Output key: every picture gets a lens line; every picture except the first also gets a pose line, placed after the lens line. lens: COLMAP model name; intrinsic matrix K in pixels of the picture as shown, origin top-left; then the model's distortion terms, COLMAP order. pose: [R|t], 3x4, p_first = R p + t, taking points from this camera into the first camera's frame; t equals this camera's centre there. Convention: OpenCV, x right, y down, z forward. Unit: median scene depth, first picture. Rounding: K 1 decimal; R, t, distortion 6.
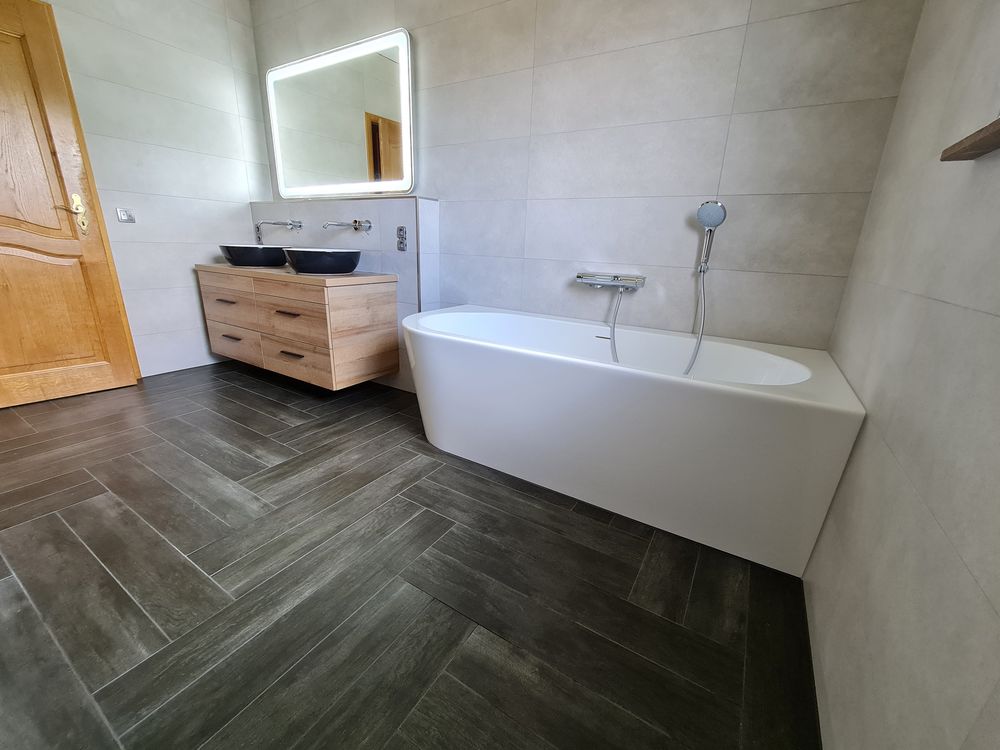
lens RADIAL K [[413.1, 0, 502.8], [0, 413.1, 373.1], [0, 0, 1]] dist [-0.006512, 0.002462]
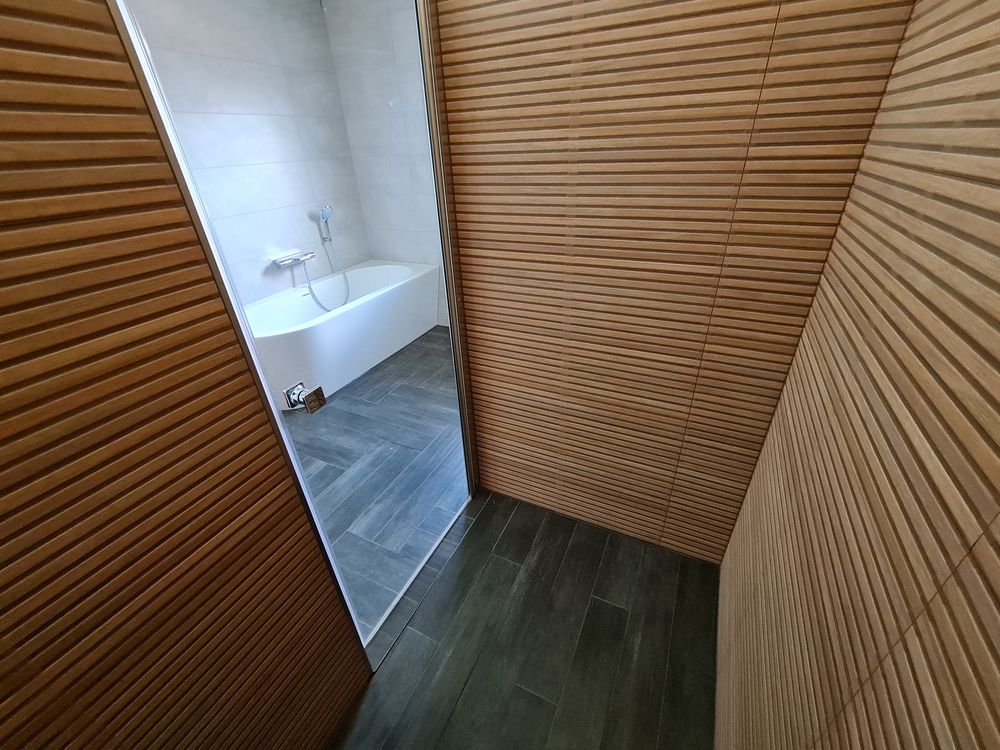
lens RADIAL K [[413.1, 0, 496.2], [0, 413.1, 373.8], [0, 0, 1]] dist [-0.006512, 0.002462]
pose [[-0.094345, -0.515802, 0.851497, -1.289537], [0.337101, 0.788234, 0.514831, -0.398648], [-0.936729, 0.335612, 0.099511, 0.222917]]
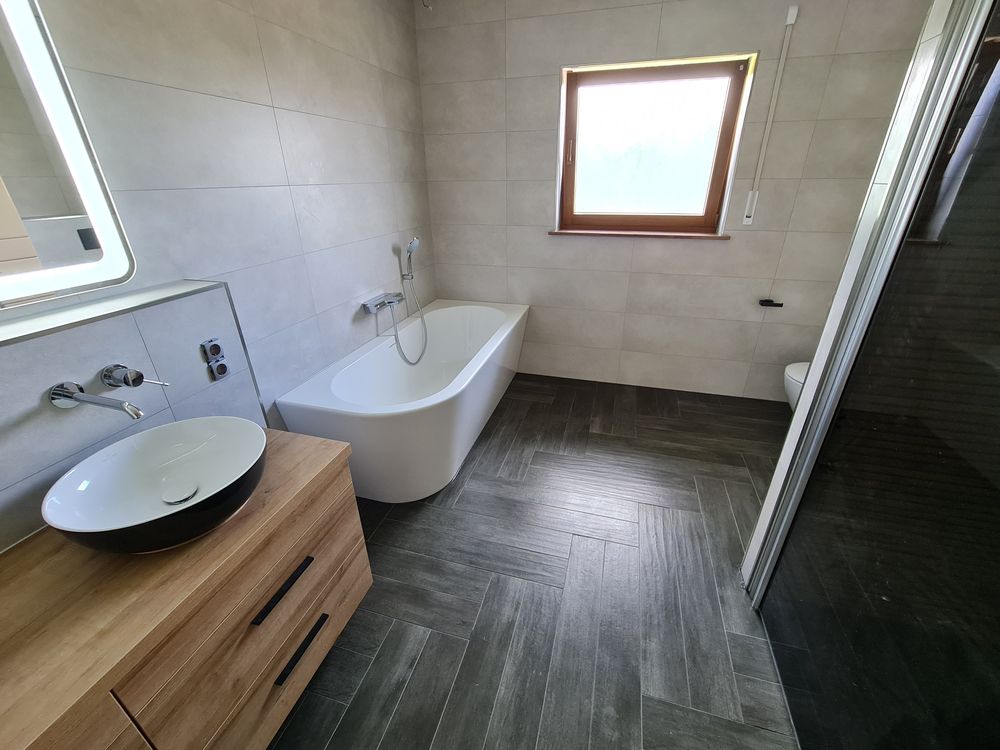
lens RADIAL K [[413.1, 0, 502.1], [0, 413.1, 373.8], [0, 0, 1]] dist [-0.006512, 0.002462]
pose [[-0.269248, -0.442984, 0.855144, -0.939160], [0.288480, 0.810066, 0.510463, -0.541064], [-0.918850, 0.384133, -0.090316, 0.781131]]
